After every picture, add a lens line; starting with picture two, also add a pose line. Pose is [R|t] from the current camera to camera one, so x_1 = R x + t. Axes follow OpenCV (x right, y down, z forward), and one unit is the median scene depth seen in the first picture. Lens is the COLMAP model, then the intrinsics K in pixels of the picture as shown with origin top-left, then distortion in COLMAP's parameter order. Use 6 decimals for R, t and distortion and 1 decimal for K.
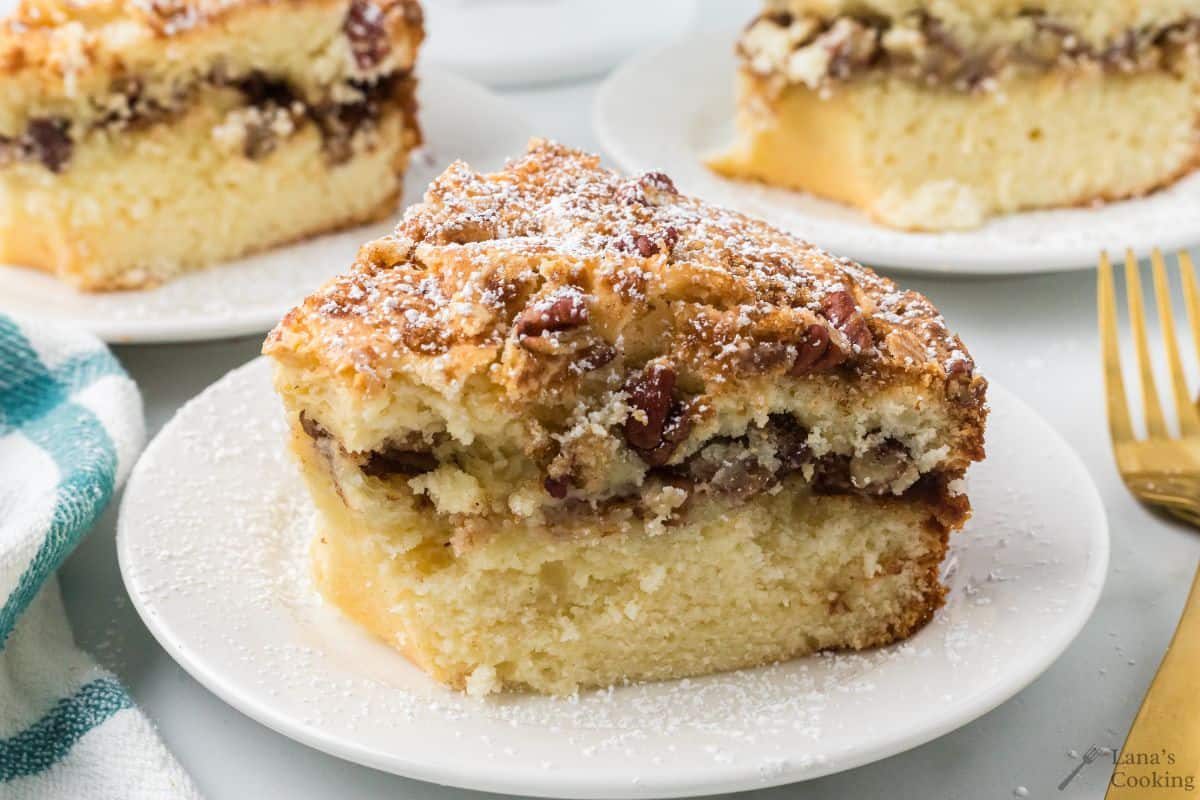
lens RADIAL K [[3998.0, 0, 549.2], [0, 3998.0, 399.9], [0, 0, 1]] dist [0.043688, 0.237532]
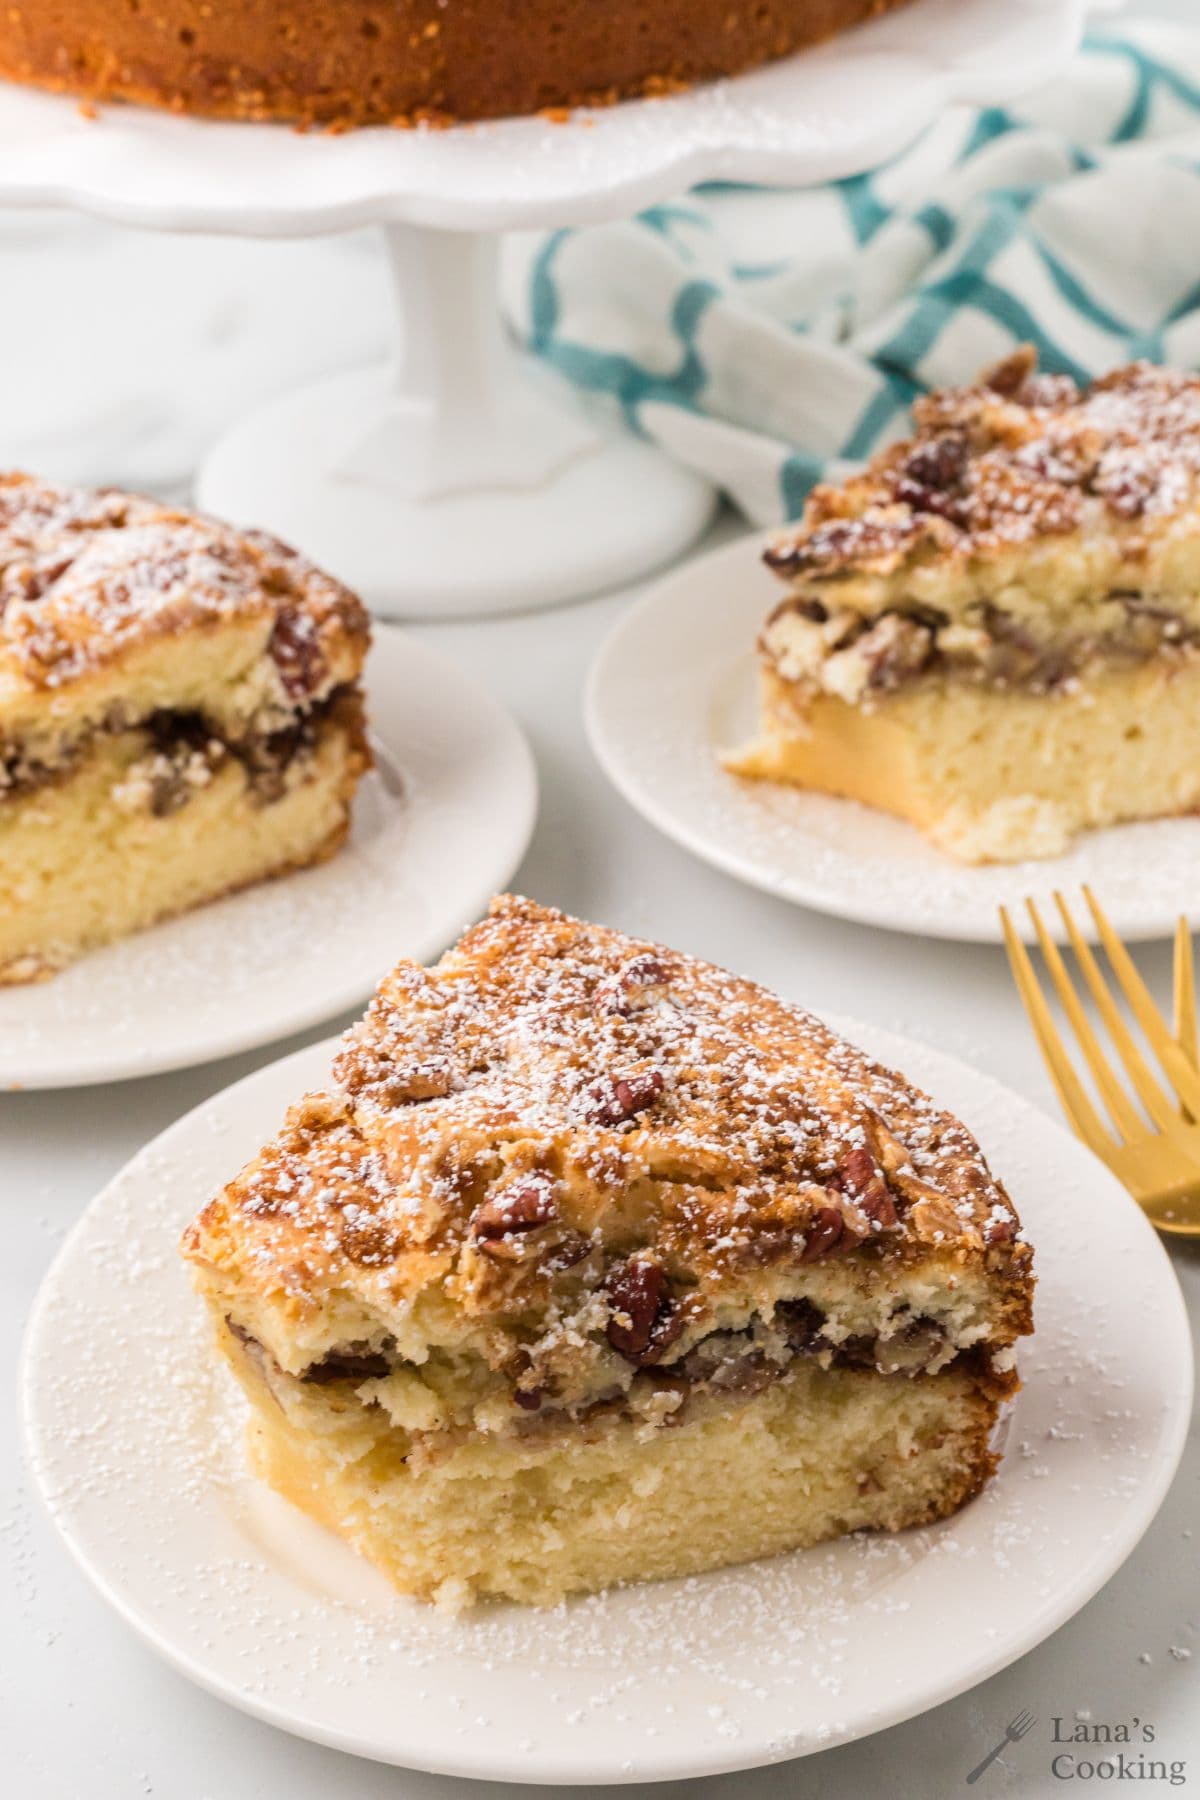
lens RADIAL K [[5997.0, 0, 600.0], [0, 5997.0, 900.0], [0, 0, 1]] dist [0.043688, 0.237532]
pose [[0.999442, -0.029737, -0.015188, 0.038524], [0.031788, 0.986580, 0.160156, -0.279477], [0.010222, -0.160549, 0.986975, -0.239839]]
